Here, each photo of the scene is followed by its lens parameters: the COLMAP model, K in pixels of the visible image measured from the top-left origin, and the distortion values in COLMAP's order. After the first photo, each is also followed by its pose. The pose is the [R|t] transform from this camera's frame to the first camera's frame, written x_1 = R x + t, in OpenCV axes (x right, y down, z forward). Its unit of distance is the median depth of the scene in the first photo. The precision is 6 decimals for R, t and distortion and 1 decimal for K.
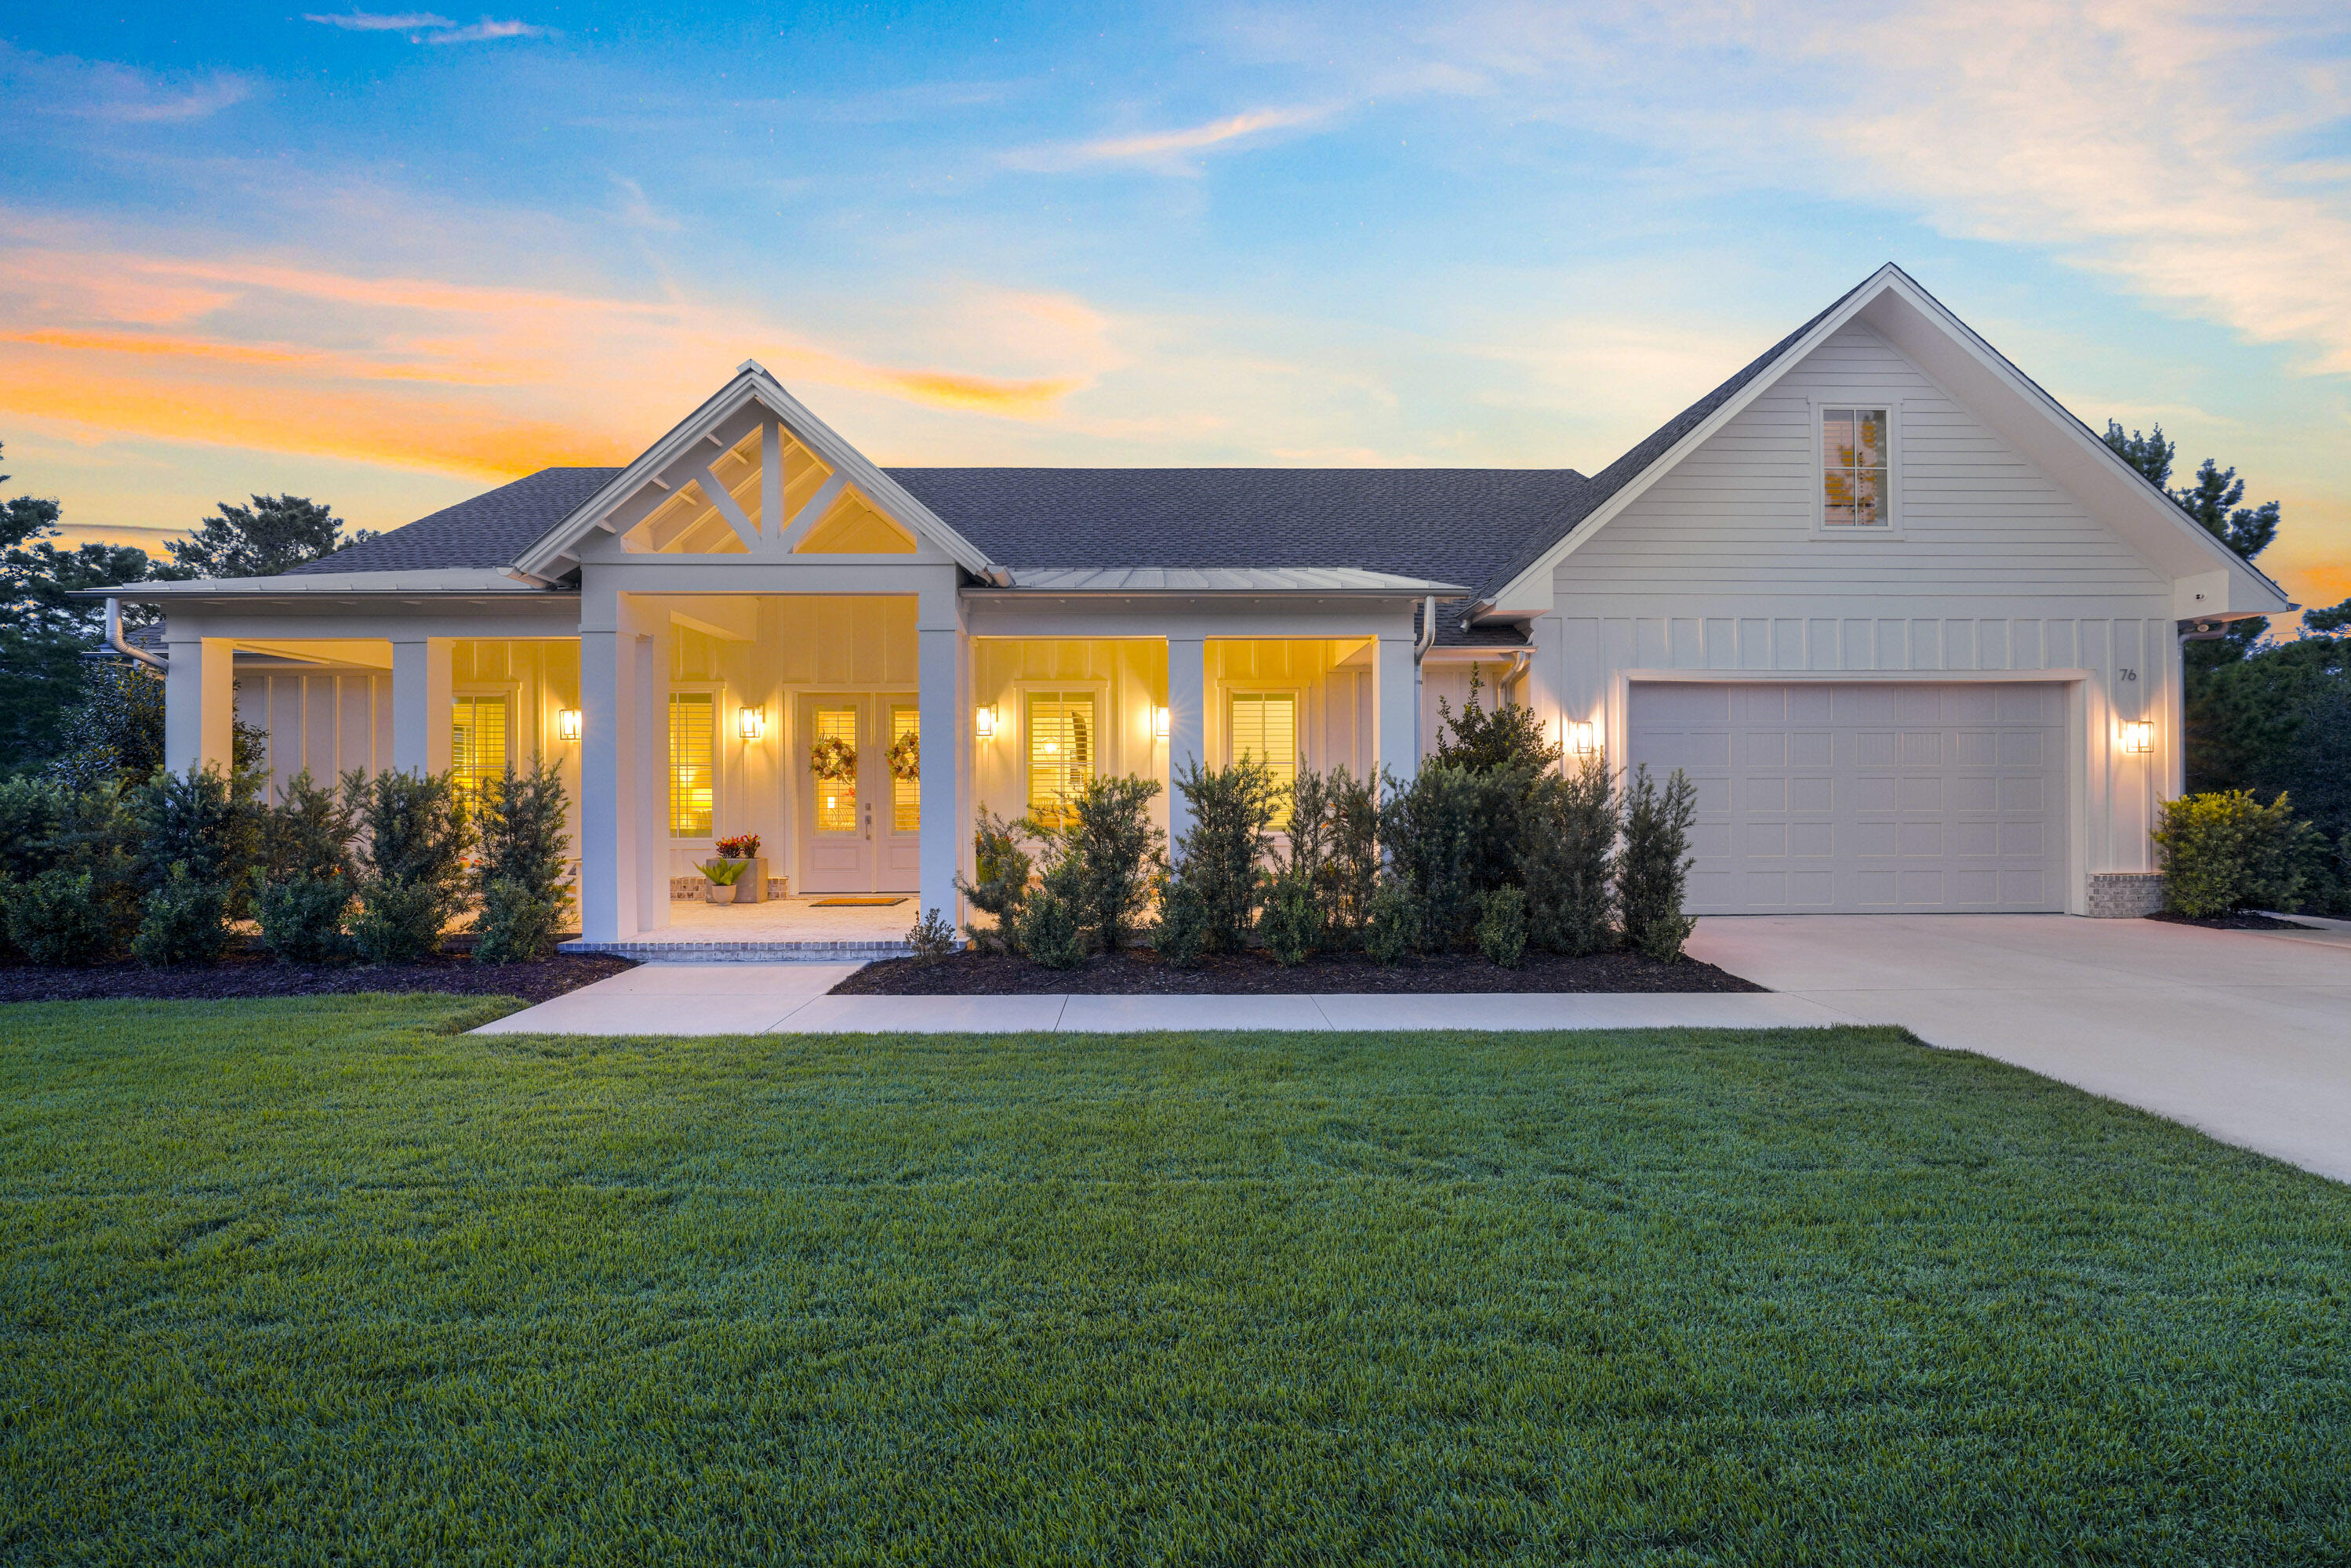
lens RADIAL K [[999.3, 0, 1182.4], [0, 999.3, 769.6], [0, 0, 1]] dist [-0.004640, -0.000277]
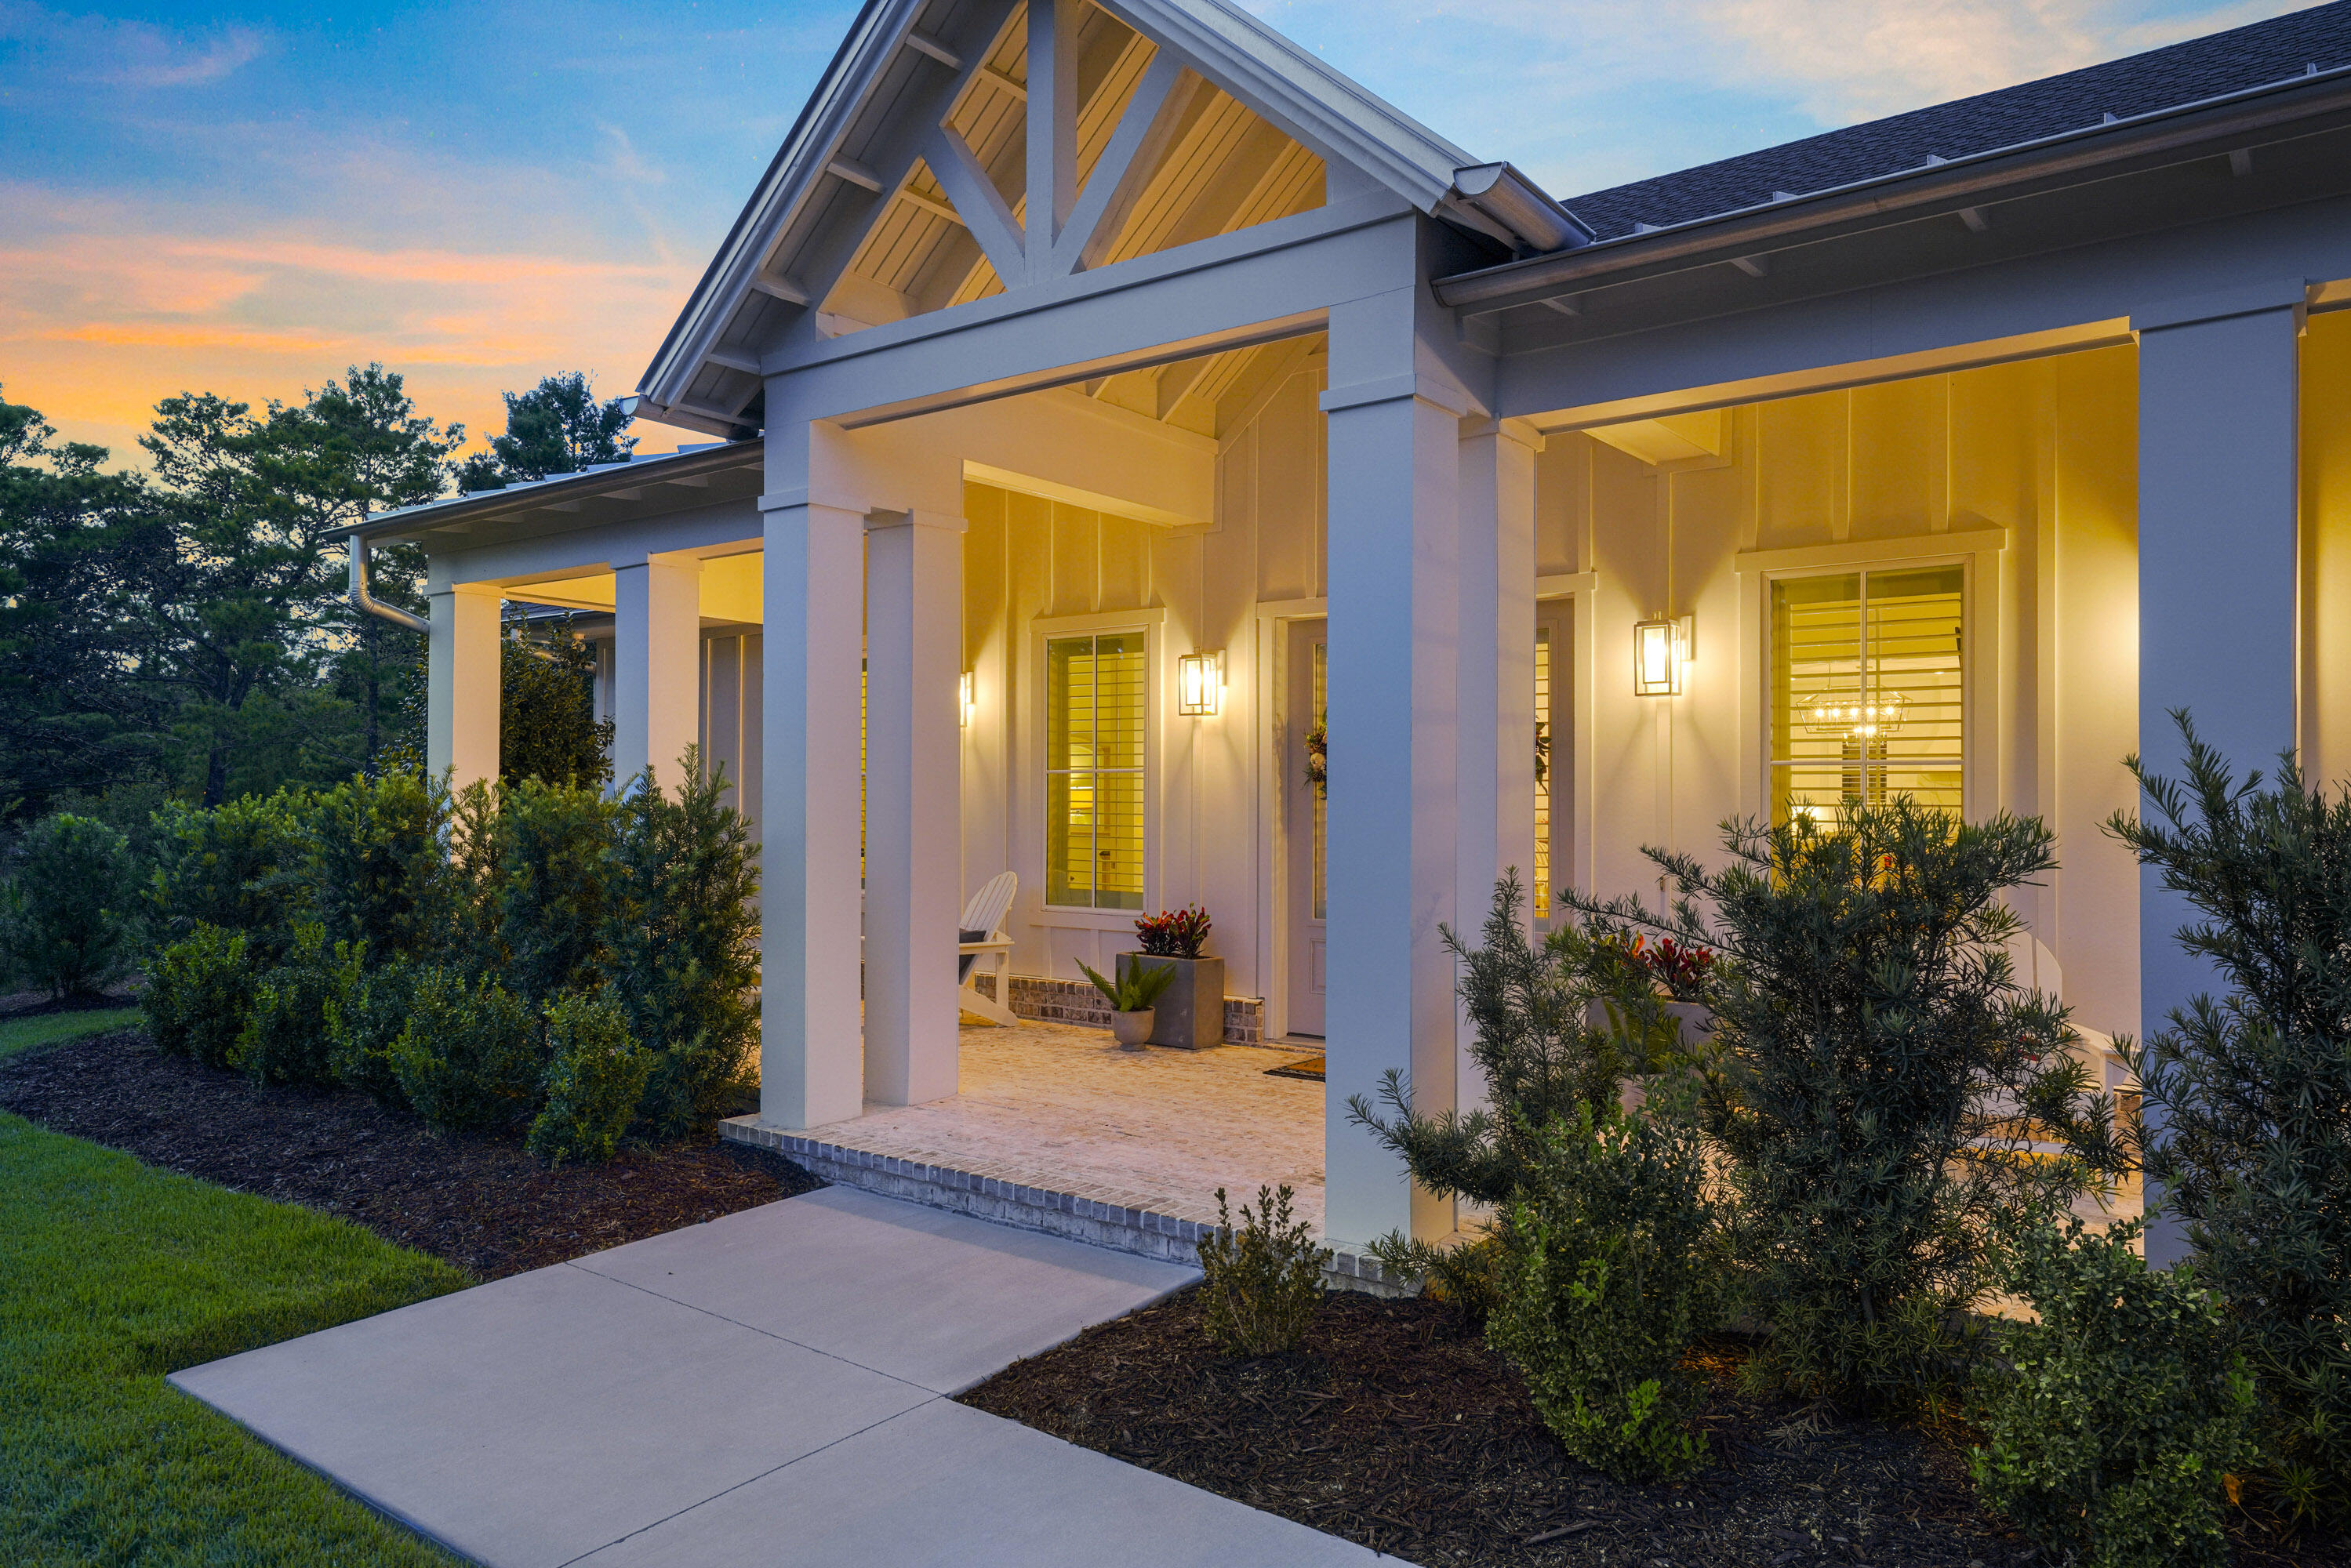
lens RADIAL K [[1525.9, 0, 1174.3], [0, 1525.9, 766.2], [0, 0, 1]] dist [0.013068, 0.002676]
pose [[0.776313, -0.006274, -0.630316, 0.049439], [0.003890, 0.999979, -0.005163, -0.003099], [0.630335, 0.001556, 0.776321, 0.479092]]
